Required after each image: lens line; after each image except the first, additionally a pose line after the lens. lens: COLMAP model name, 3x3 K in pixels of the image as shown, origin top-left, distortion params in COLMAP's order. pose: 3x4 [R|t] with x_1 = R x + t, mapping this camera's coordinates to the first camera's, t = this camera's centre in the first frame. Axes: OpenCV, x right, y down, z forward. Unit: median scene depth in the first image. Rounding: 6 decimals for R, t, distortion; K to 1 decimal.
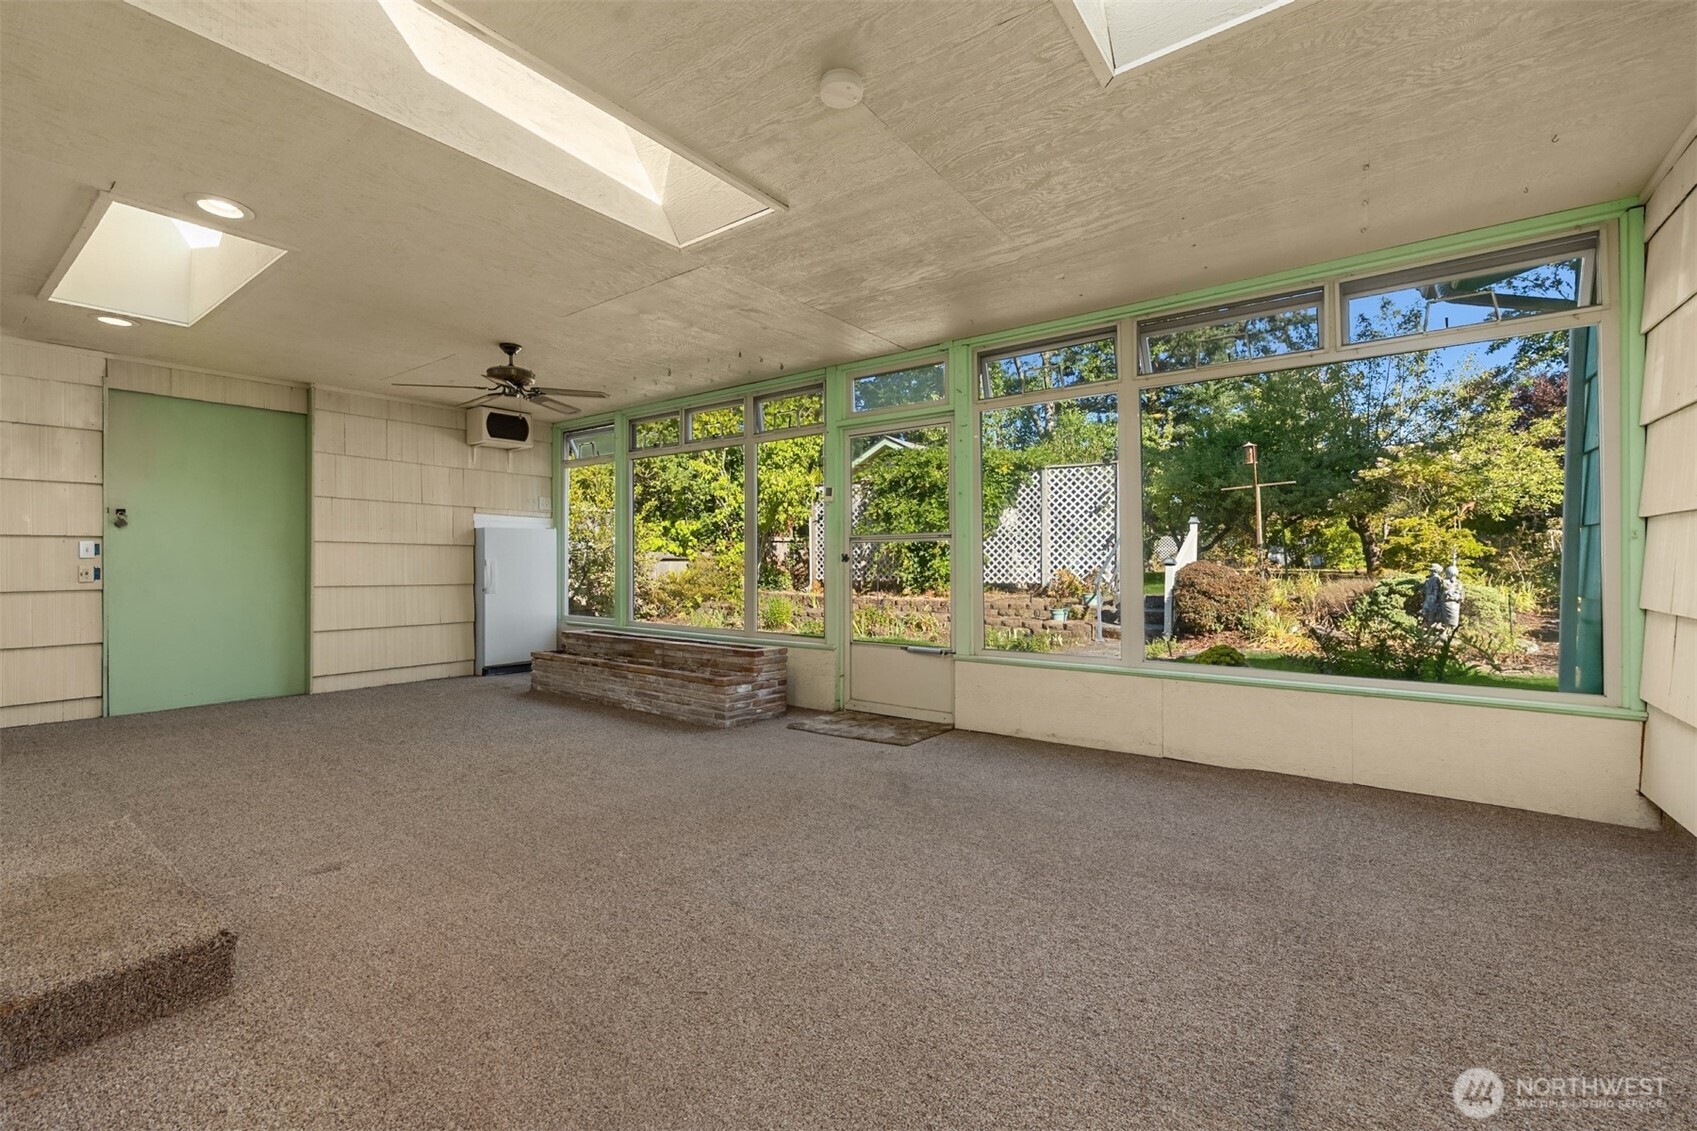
lens RADIAL K [[710.3, 0, 840.3], [0, 710.3, 565.0], [0, 0, 1]] dist [-0.002083, -0.000074]
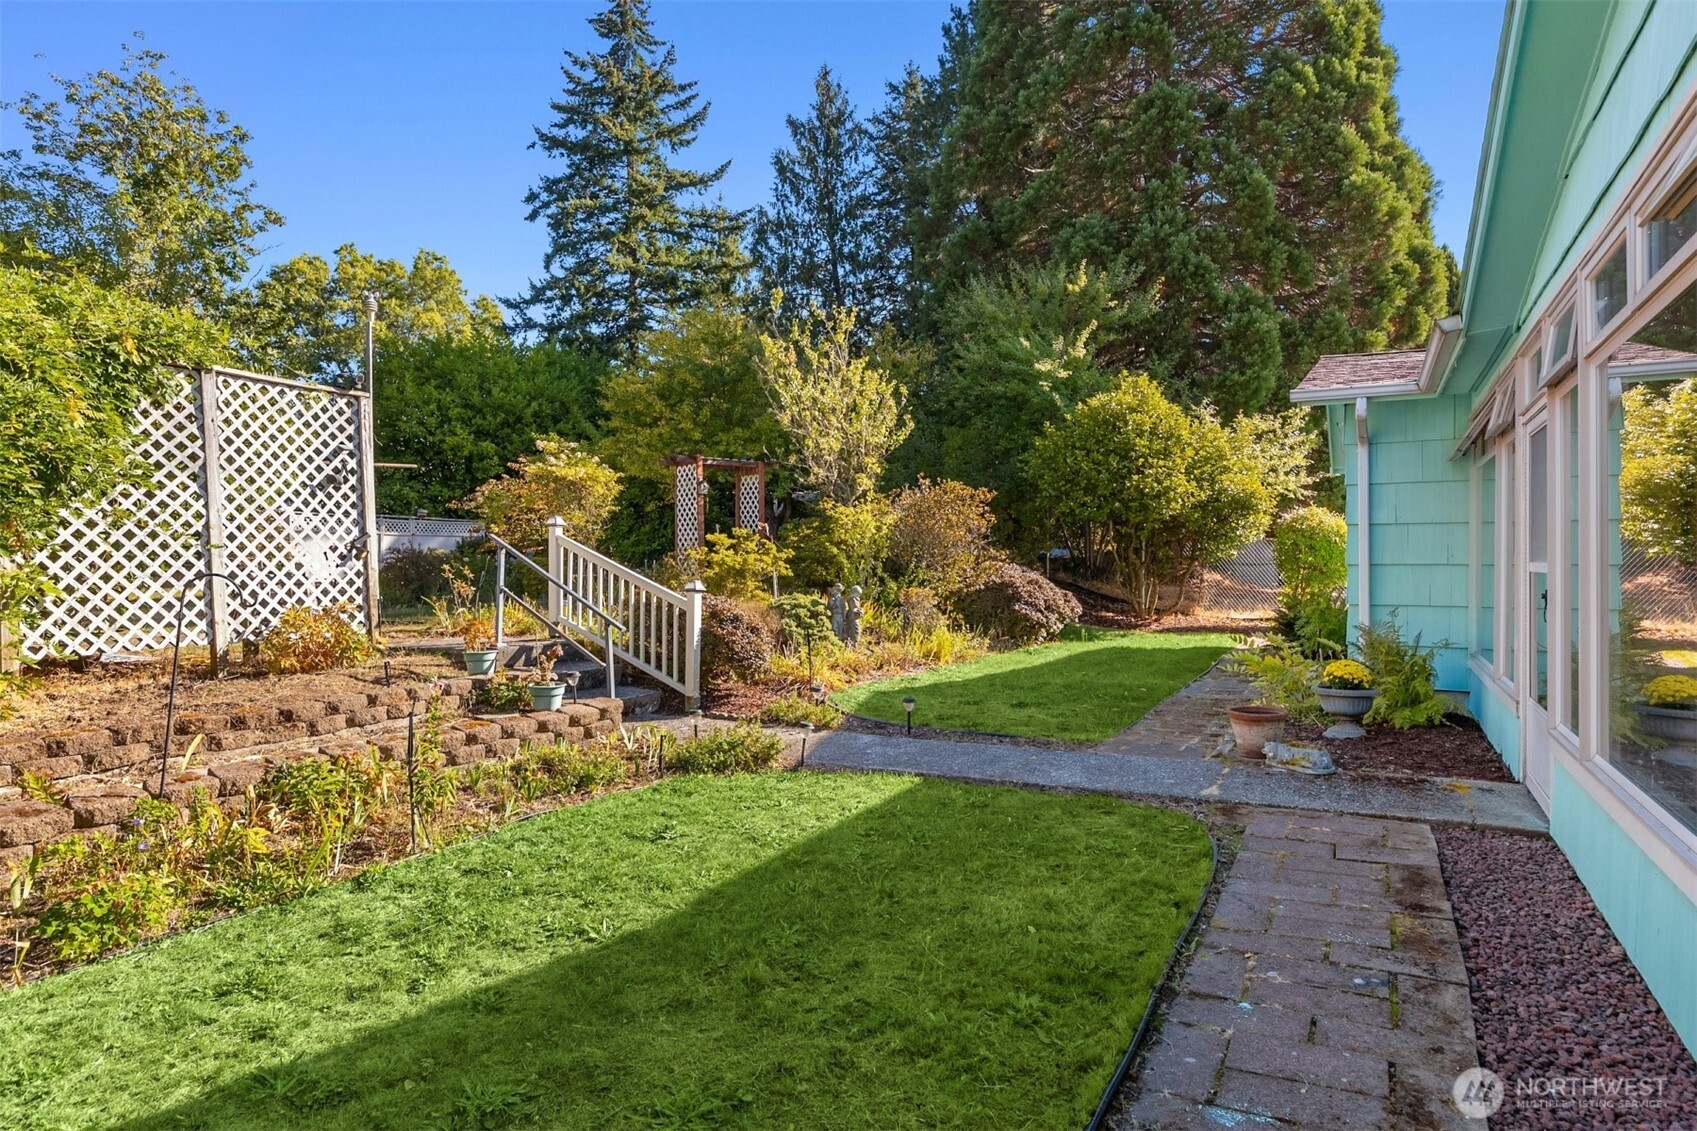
lens RADIAL K [[939.6, 0, 845.3], [0, 939.6, 563.8], [0, 0, 1]] dist [0.004521, -0.000603]
pose [[-0.126088, 0.002871, 0.992015, -0.326809], [0.009640, 0.999952, -0.001668, -0.018082], [-0.991972, 0.009353, -0.126109, 0.731899]]
